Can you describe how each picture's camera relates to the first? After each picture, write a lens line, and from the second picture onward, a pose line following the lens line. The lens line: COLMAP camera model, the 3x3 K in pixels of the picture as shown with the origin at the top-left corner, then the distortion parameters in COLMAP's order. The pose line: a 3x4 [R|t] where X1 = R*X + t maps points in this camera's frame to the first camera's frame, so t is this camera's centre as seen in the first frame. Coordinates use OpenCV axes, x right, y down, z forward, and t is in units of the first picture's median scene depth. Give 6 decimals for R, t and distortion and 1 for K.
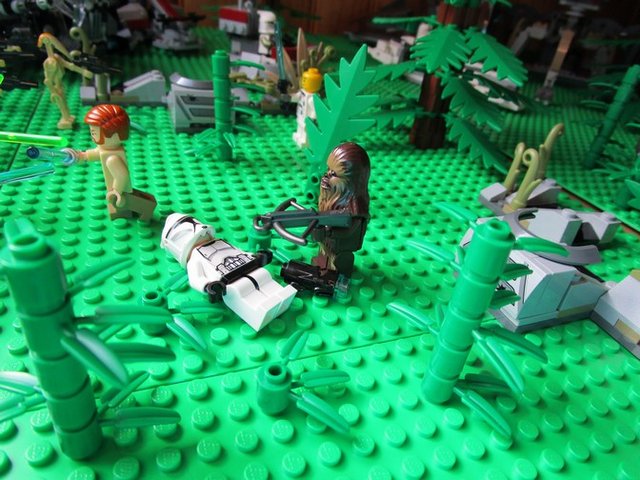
lens RADIAL K [[450.2, 0, 320.0], [0, 450.2, 240.0], [0, 0, 1]] dist [-0.024825, 0.001782]
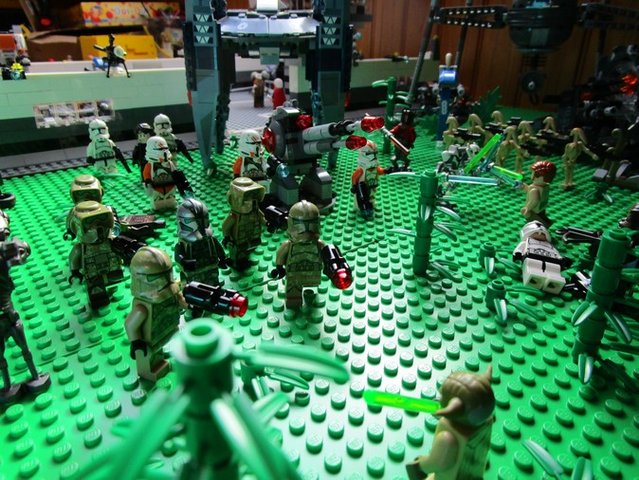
lens RADIAL K [[463.2, 0, 319.5], [0, 463.2, 240.0], [0, 0, 1]] dist [-0.003025, -0.003003]
pose [[0.319325, 0.282110, -0.904680, 0.503322], [-0.484406, 0.869105, 0.100036, 0.111104], [0.814483, 0.406288, 0.414183, -0.177350]]
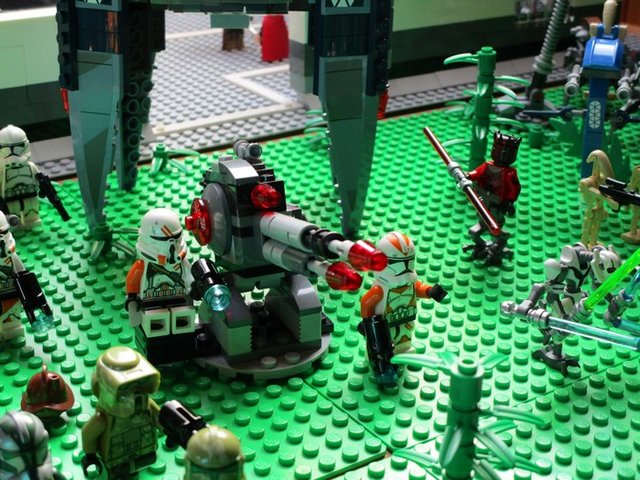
lens RADIAL K [[1075.1, 0, 306.8], [0, 1075.1, 239.8], [0, 0, 1]] dist [-0.061905, -0.074643]
pose [[0.223264, 0.281474, -0.933234, 0.643672], [-0.510202, 0.849525, 0.134167, -0.142144], [0.830570, 0.446183, 0.333277, -0.230760]]
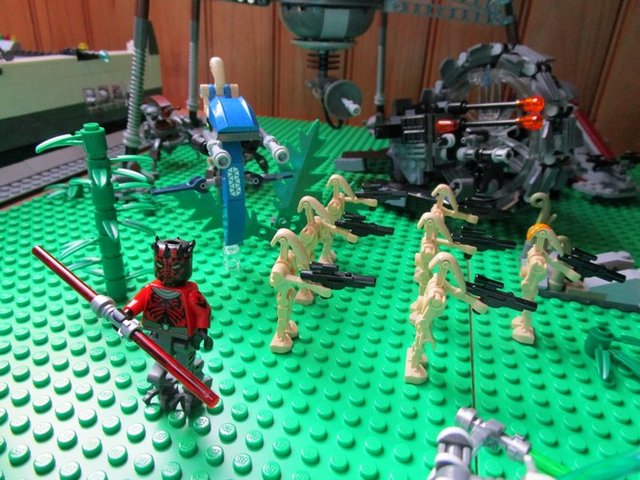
lens RADIAL K [[447.5, 0, 314.5], [0, 447.5, 235.1], [0, 0, 1]] dist [-0.020232, -0.001267]
pose [[0.801764, 0.186139, -0.567914, -0.388480], [-0.281050, 0.956061, -0.083420, -0.217495], [0.527433, 0.226495, 0.818850, 0.156900]]
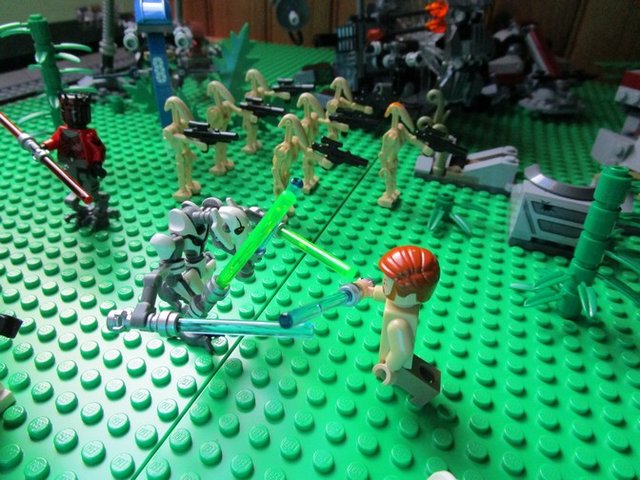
lens RADIAL K [[450.2, 0, 320.0], [0, 450.2, 240.0], [0, 0, 1]] dist [-0.024825, 0.001782]
pose [[0.744176, 0.285355, -0.603966, -0.093221], [-0.319853, 0.945992, 0.052846, -0.161890], [0.586427, 0.153854, 0.795256, 0.195000]]
